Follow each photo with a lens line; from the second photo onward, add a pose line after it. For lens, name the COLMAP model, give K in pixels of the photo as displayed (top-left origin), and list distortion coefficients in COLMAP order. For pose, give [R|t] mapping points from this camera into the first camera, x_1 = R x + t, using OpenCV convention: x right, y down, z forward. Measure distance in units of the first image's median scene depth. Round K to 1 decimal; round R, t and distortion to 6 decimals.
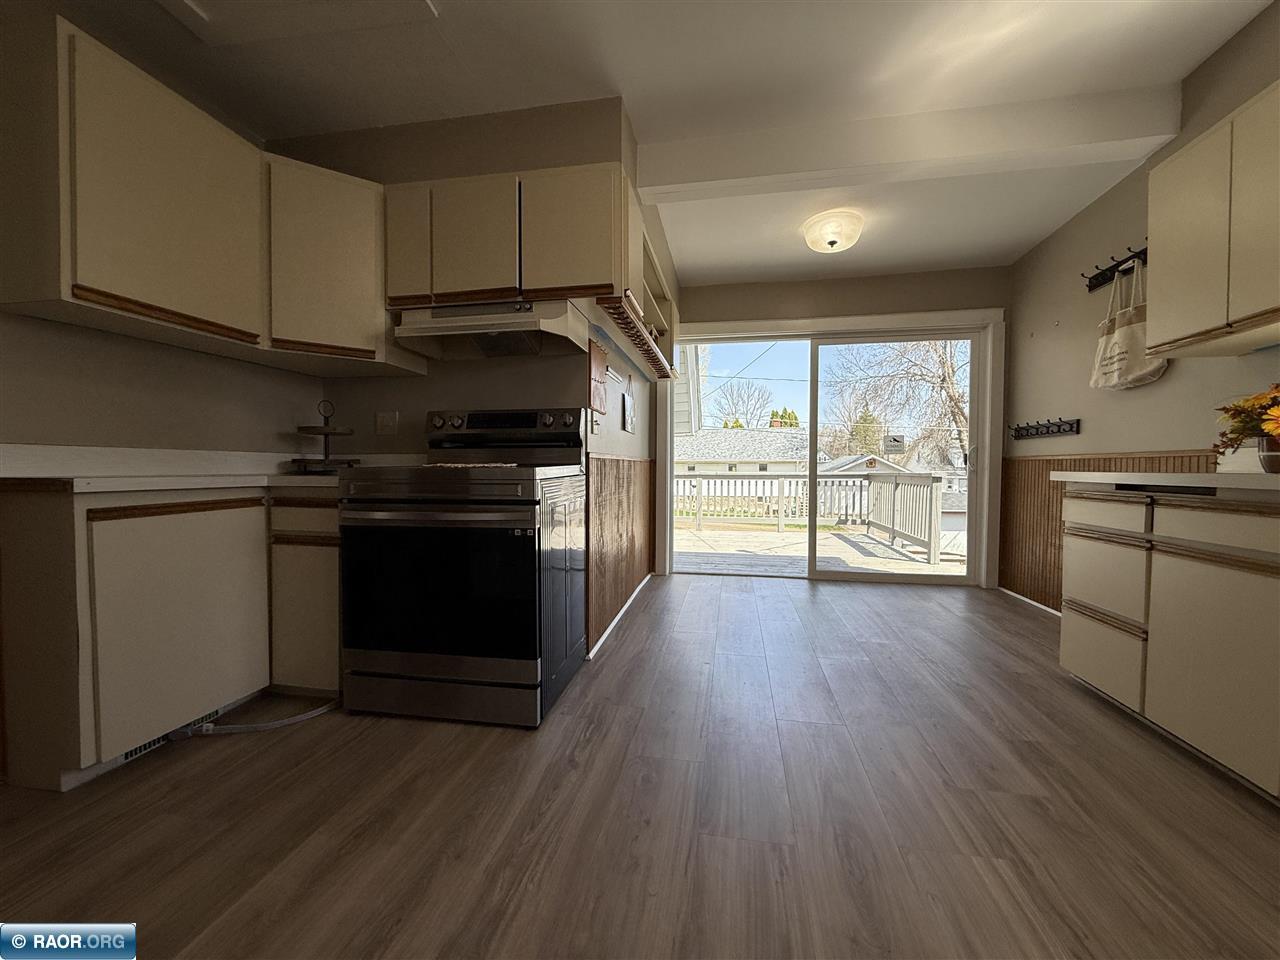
lens RADIAL K [[512.4, 0, 636.3], [0, 512.4, 478.2], [0, 0, 1]] dist [-0.001712, 0.000205]
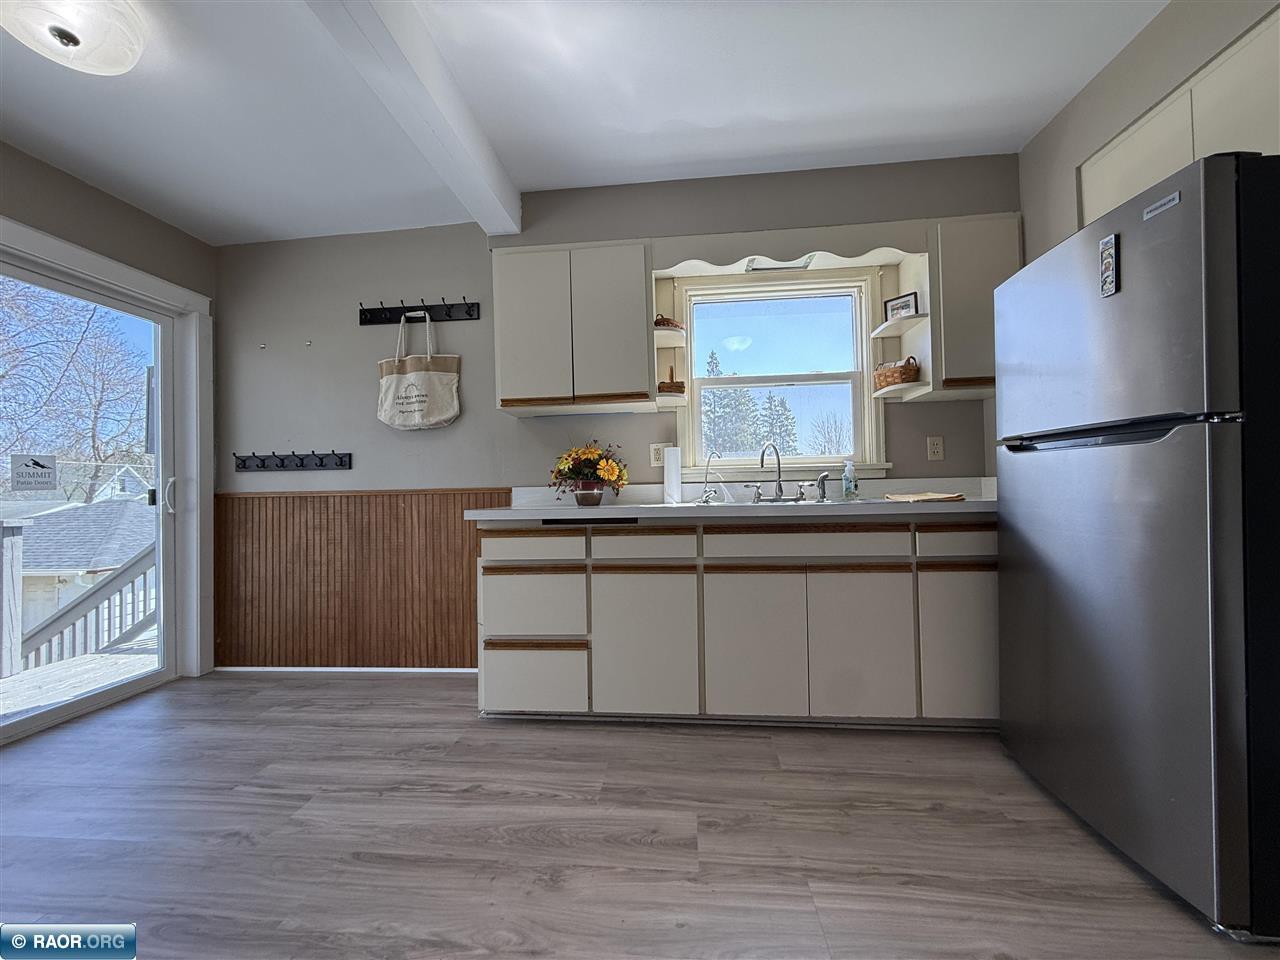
lens RADIAL K [[512.4, 0, 638.8], [0, 512.4, 478.9], [0, 0, 1]] dist [-0.001712, 0.000205]
pose [[-0.098004, 0.016881, 0.995043, -0.146589], [0.042064, 0.999033, -0.012806, -0.039974], [-0.994297, 0.040600, -0.098619, 0.666239]]
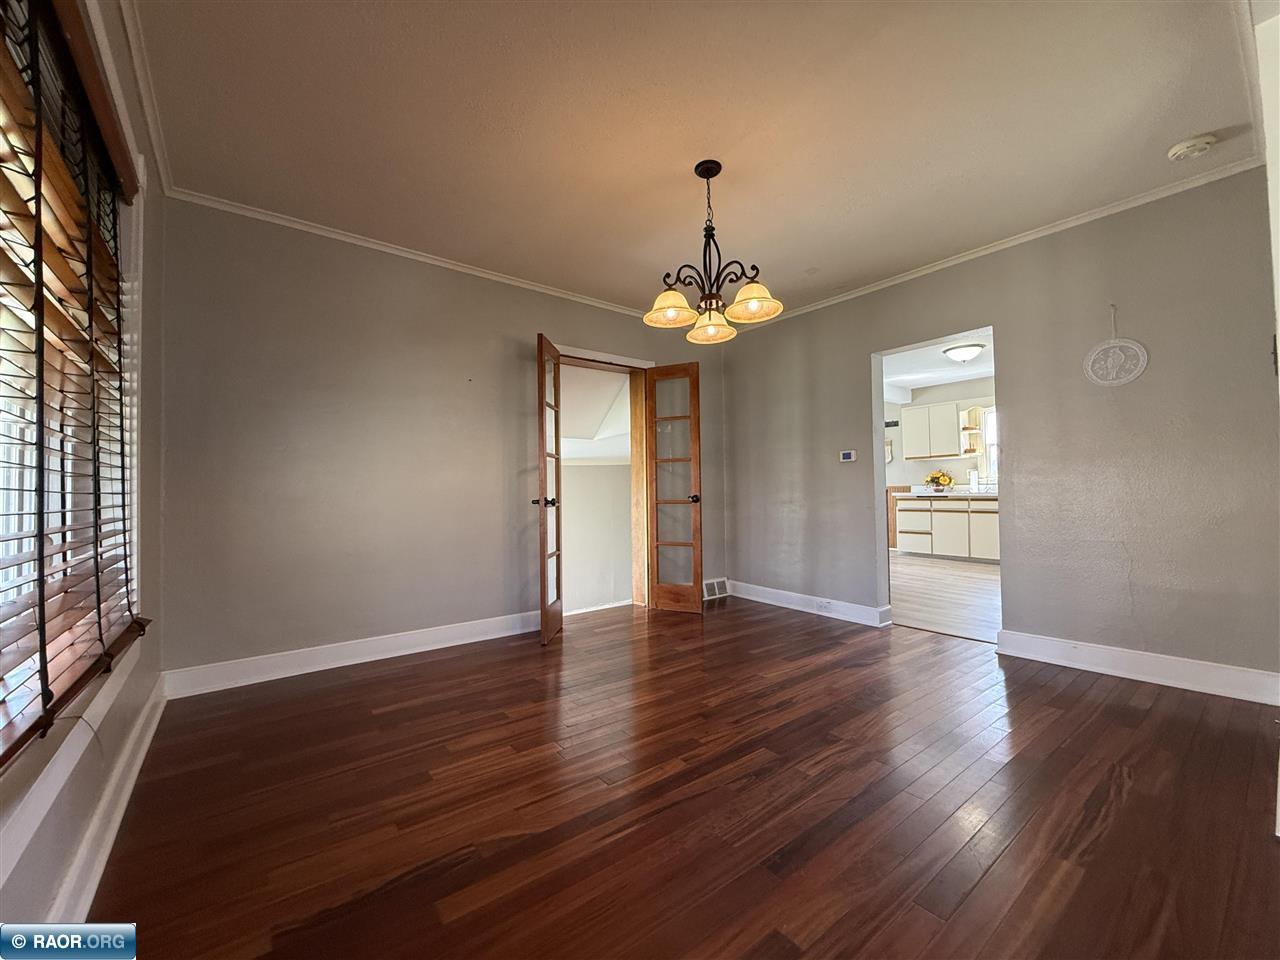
lens RADIAL K [[512.4, 0, 633.5], [0, 512.4, 478.8], [0, 0, 1]] dist [-0.001712, 0.000205]
pose [[0.680215, -0.001558, 0.733011, -2.360865], [0.038261, 0.998710, -0.033382, -0.049664], [-0.732013, 0.050753, 0.679398, -0.020880]]
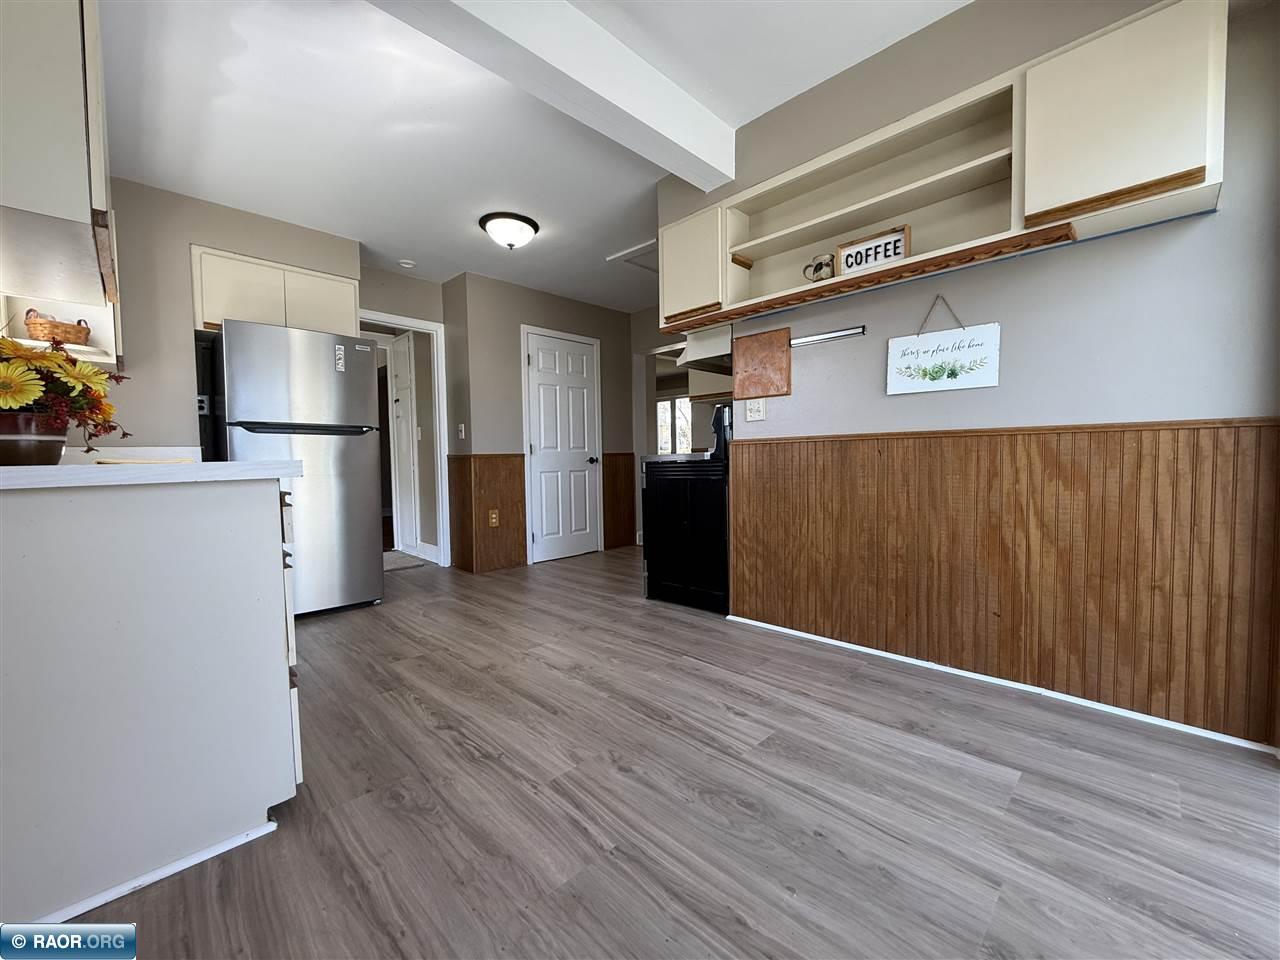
lens RADIAL K [[512.4, 0, 638.9], [0, 512.4, 479.9], [0, 0, 1]] dist [-0.001712, 0.000205]
pose [[-0.566495, 0.042756, -0.822955, 0.918801], [-0.003885, 0.998503, 0.054550, -0.021934], [0.824056, 0.034100, -0.565481, 1.402355]]
